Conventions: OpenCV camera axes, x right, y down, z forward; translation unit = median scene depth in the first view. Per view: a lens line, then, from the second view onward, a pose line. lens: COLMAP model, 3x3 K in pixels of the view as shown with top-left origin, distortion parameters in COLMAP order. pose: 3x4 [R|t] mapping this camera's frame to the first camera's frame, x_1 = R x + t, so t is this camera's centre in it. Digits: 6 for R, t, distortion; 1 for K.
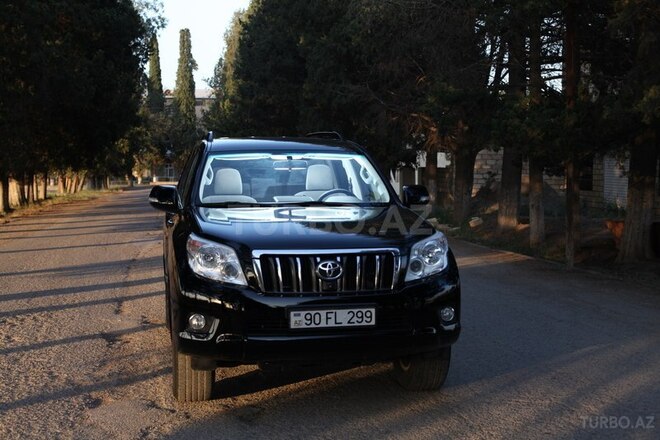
lens RADIAL K [[948.1, 0, 328.5], [0, 948.1, 216.1], [0, 0, 1]] dist [-0.111337, 0.000000]
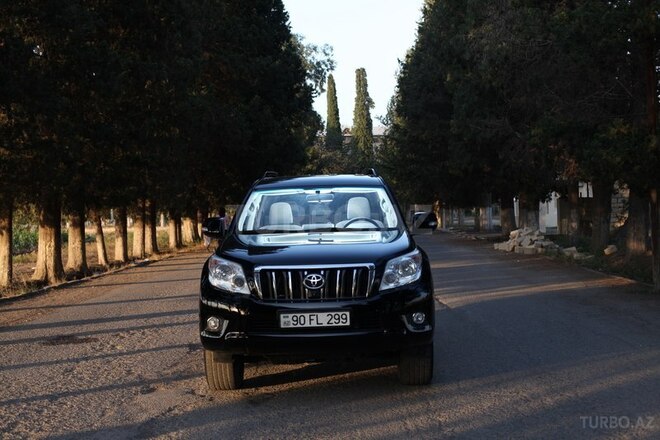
lens RADIAL K [[948.1, 0, 336.8], [0, 948.1, 209.5], [0, 0, 1]] dist [-0.111337, 0.000000]
pose [[0.981927, -0.024049, -0.187728, 0.136198], [0.015836, 0.998856, -0.045126, 0.009841], [0.188599, 0.041337, 0.981184, -0.113208]]
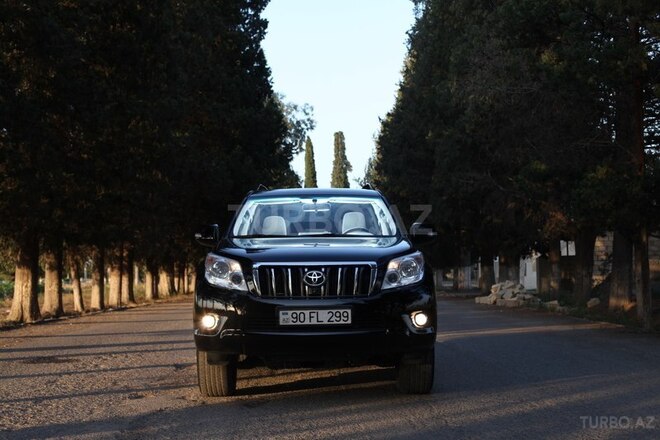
lens RADIAL K [[948.1, 0, 336.3], [0, 948.1, 219.0], [0, 0, 1]] dist [-0.111337, 0.000000]
pose [[0.986836, -0.016150, -0.160917, 0.114204], [-0.000812, 0.994494, -0.104794, 0.055332], [0.161723, 0.103545, 0.981389, -0.095799]]
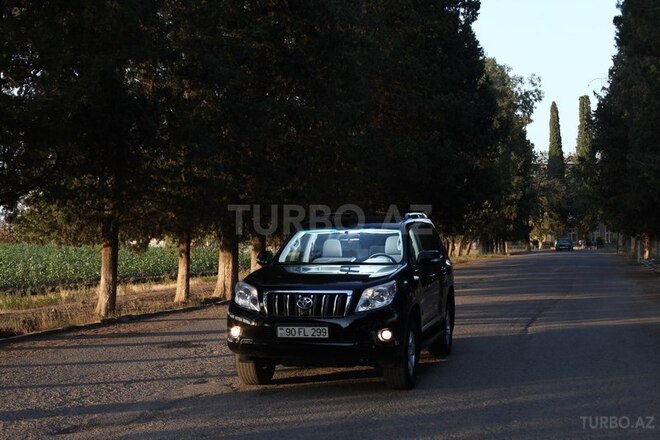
lens RADIAL K [[948.1, 0, 335.2], [0, 948.1, 213.4], [0, 0, 1]] dist [-0.111337, 0.000000]
pose [[0.905635, -0.013560, -0.423841, 0.377861], [-0.016636, 0.997583, -0.067462, 0.006337], [0.423732, 0.068147, 0.903221, -0.234555]]
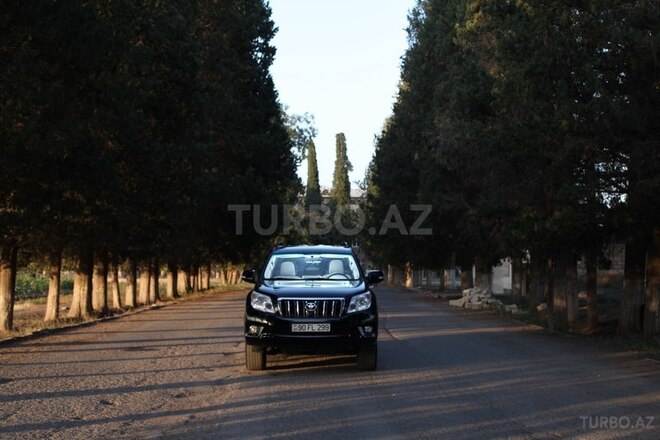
lens RADIAL K [[948.1, 0, 330.5], [0, 948.1, 215.7], [0, 0, 1]] dist [-0.111337, 0.000000]
pose [[0.985520, -0.003958, -0.169513, 0.218815], [-0.013152, 0.994931, -0.099695, 0.033404], [0.169048, 0.100481, 0.980472, -0.621998]]
